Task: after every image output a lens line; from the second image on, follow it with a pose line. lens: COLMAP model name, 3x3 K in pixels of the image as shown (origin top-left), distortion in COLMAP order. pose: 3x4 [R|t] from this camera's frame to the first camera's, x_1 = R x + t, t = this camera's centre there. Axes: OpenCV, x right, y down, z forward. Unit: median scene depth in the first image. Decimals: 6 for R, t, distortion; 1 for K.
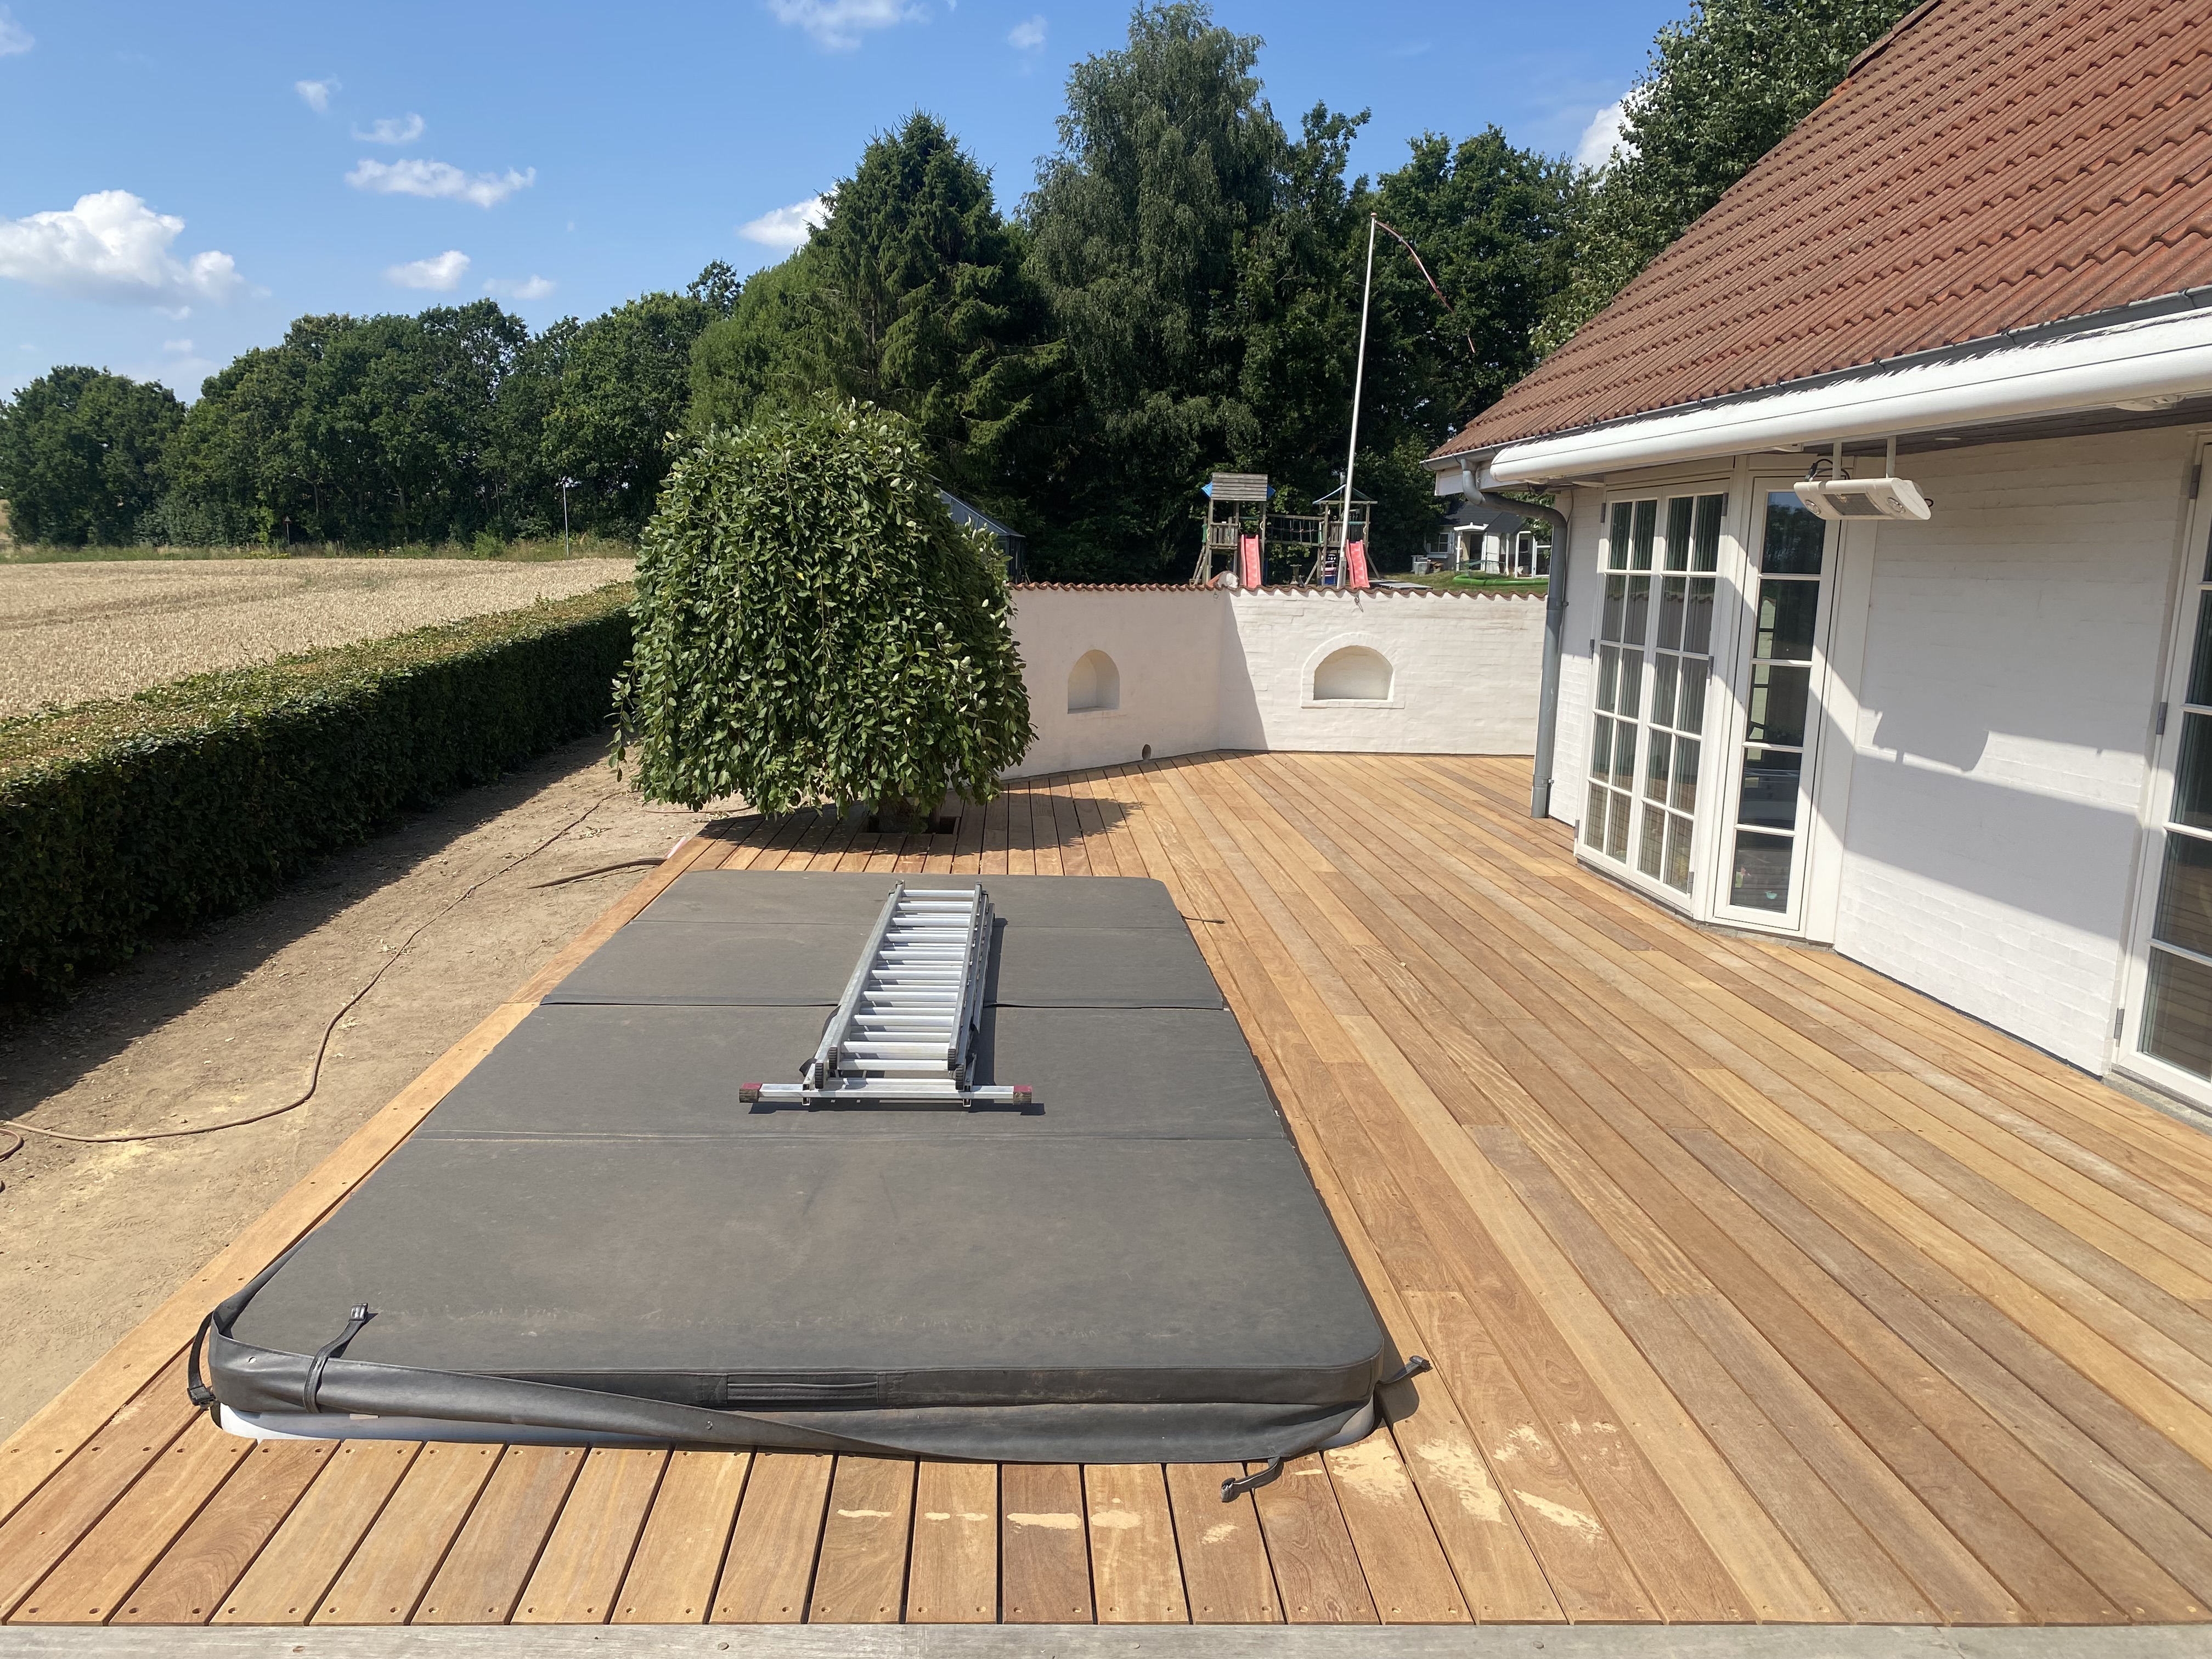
lens RADIAL K [[1670.3, 0, 1073.1], [0, 1670.3, 854.0], [0, 0, 1]] dist [0.028083, -0.033875]
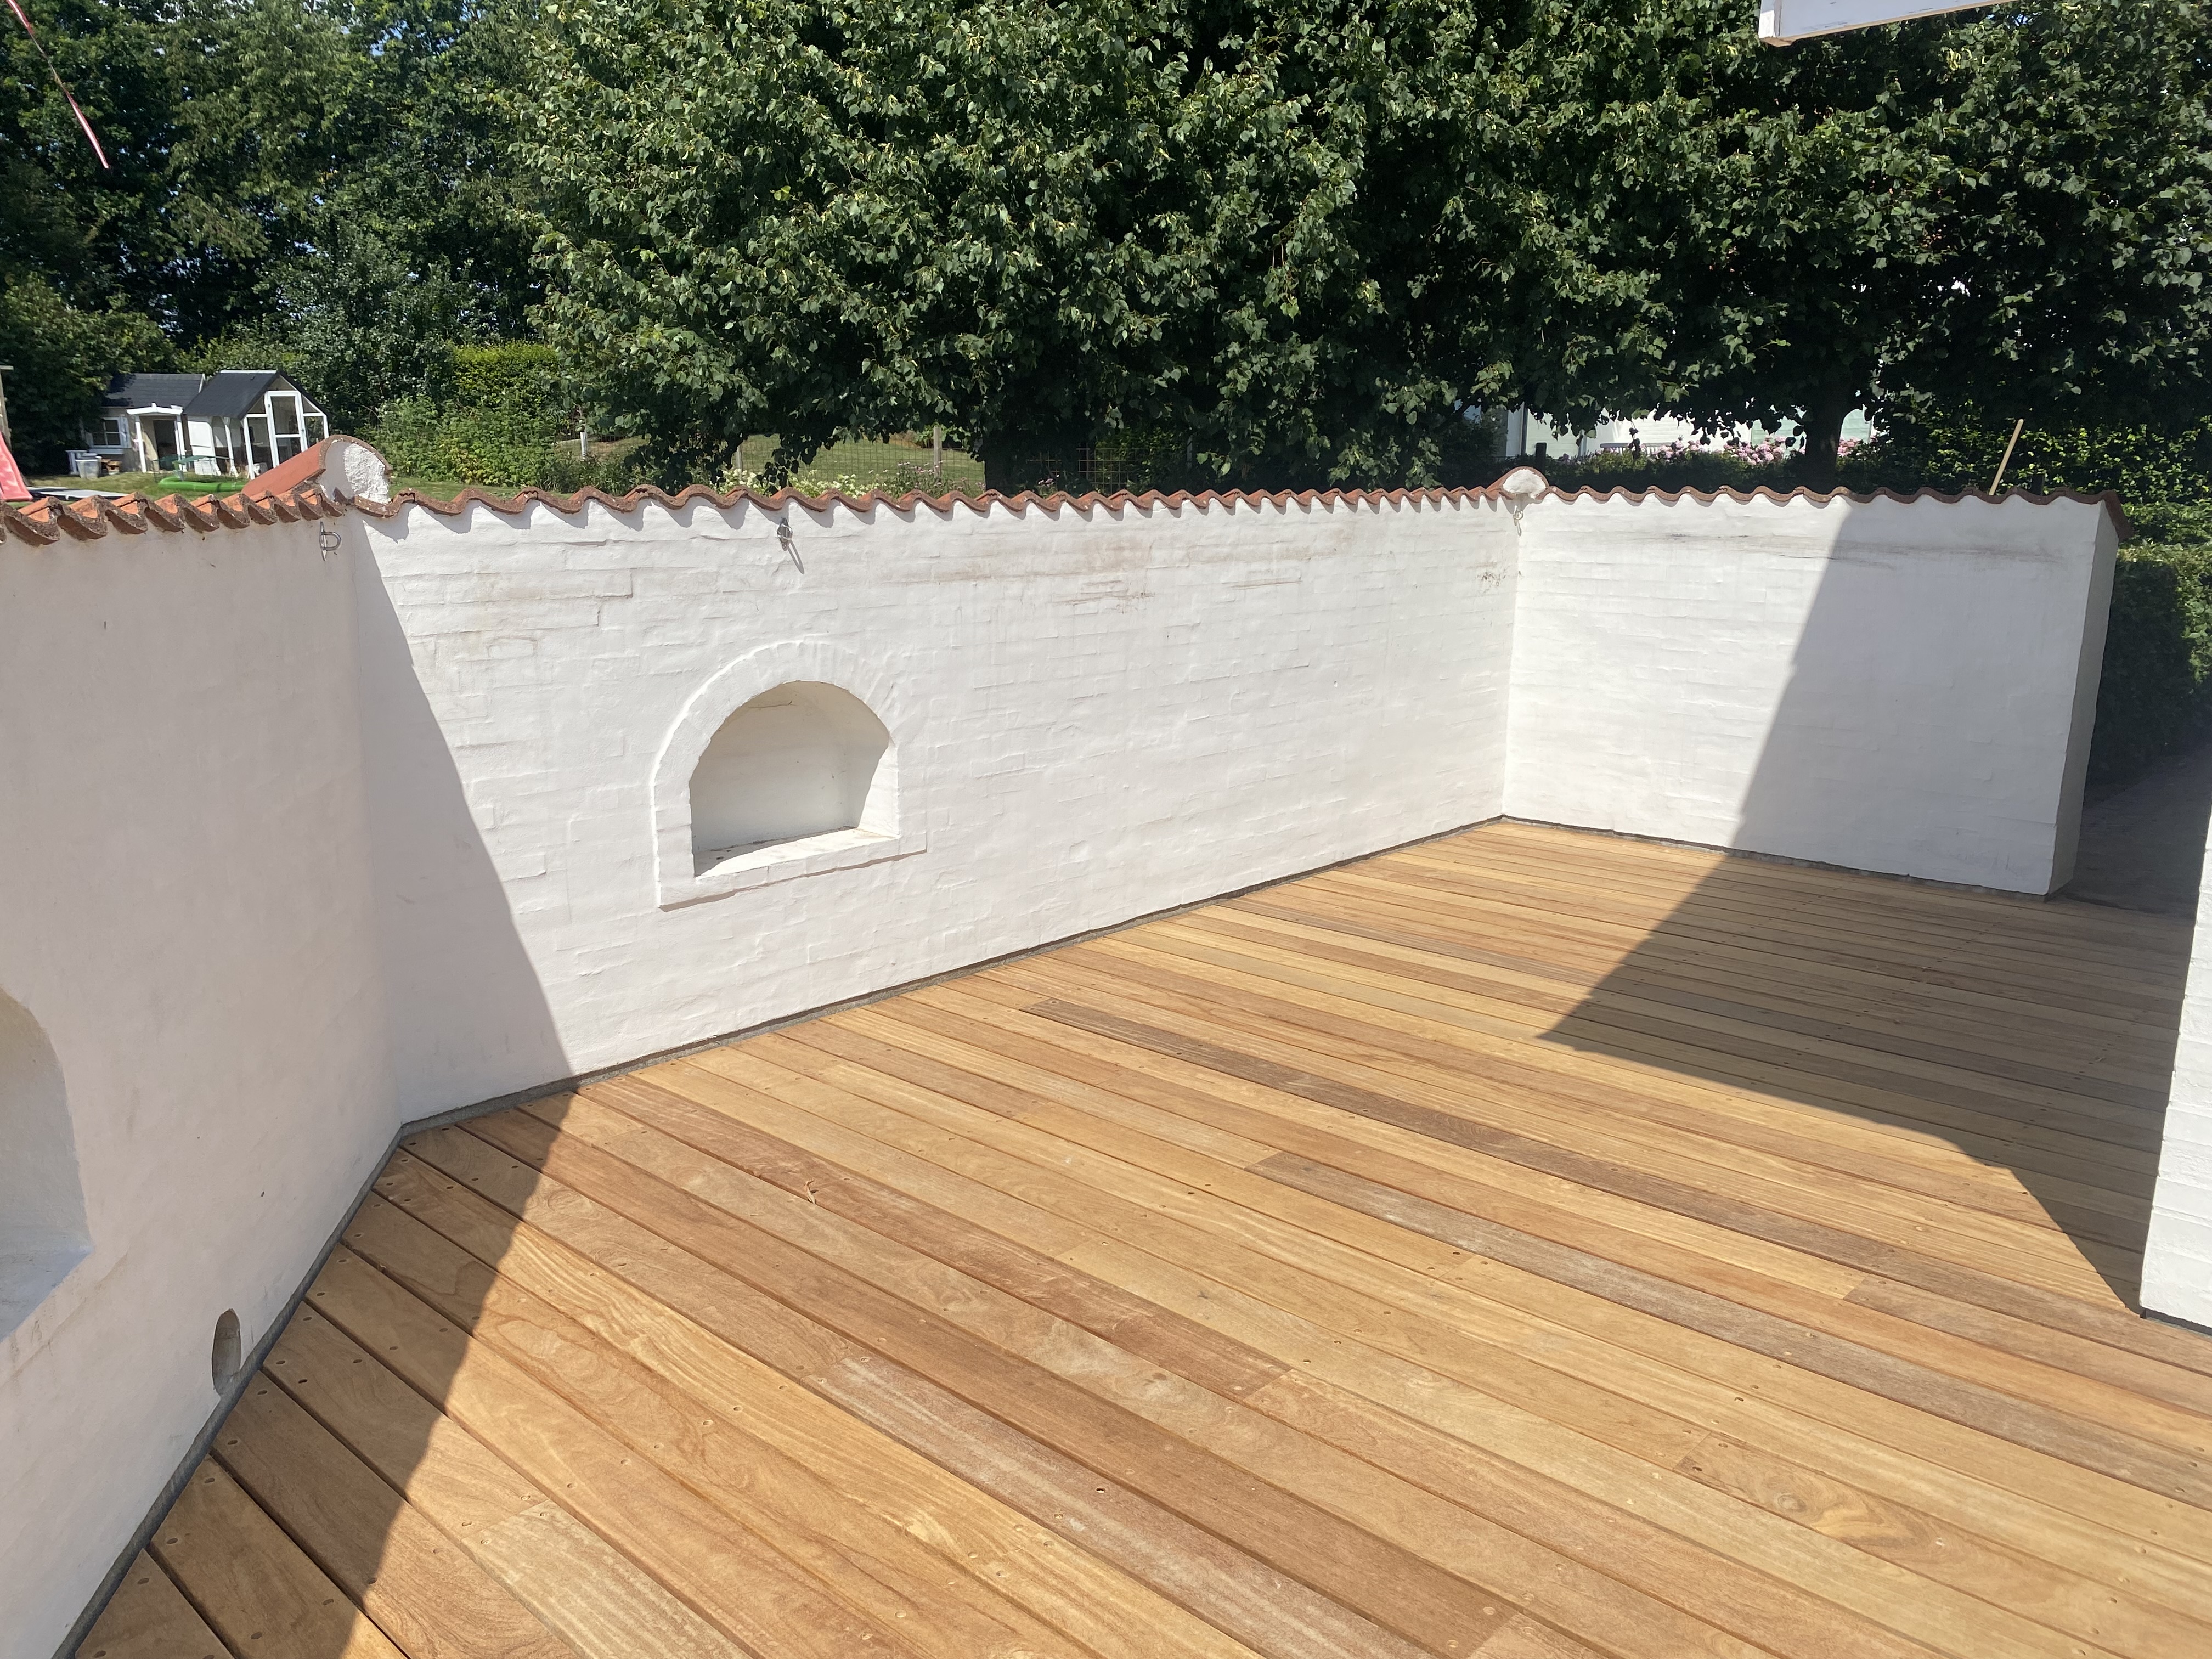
lens RADIAL K [[1670.3, 0, 1120.9], [0, 1670.3, 848.2], [0, 0, 1]] dist [0.028083, -0.033875]
pose [[0.699079, -0.172163, 0.694009, -0.002575], [0.135158, 0.984901, 0.108180, -0.036925], [-0.702155, 0.018174, 0.711793, 0.228135]]
